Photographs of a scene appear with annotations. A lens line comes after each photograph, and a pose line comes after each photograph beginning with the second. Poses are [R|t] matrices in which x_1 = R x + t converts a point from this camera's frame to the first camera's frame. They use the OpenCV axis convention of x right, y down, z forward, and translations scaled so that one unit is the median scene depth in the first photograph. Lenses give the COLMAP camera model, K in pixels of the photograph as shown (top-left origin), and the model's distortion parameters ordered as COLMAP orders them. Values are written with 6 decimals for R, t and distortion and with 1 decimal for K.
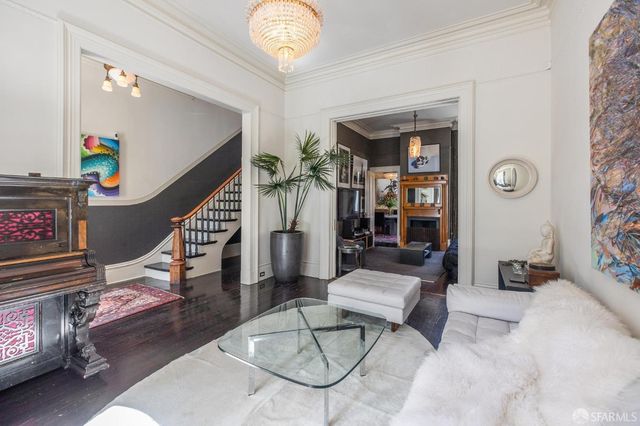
lens RADIAL K [[281.7, 0, 316.4], [0, 281.7, 206.7], [0, 0, 1]] dist [-0.000953, -0.000026]
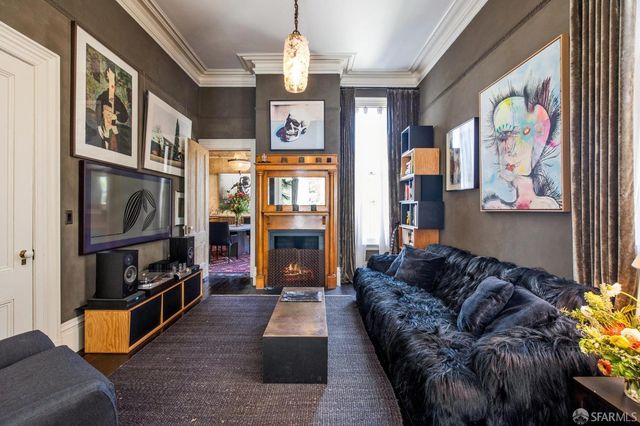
lens RADIAL K [[281.7, 0, 316.4], [0, 281.7, 206.7], [0, 0, 1]] dist [-0.000953, -0.000026]
pose [[0.869191, 0.000085, 0.494477, 0.132028], [0.010825, 0.999757, -0.019201, 0.000943], [-0.494359, 0.022042, 0.868979, 0.477058]]
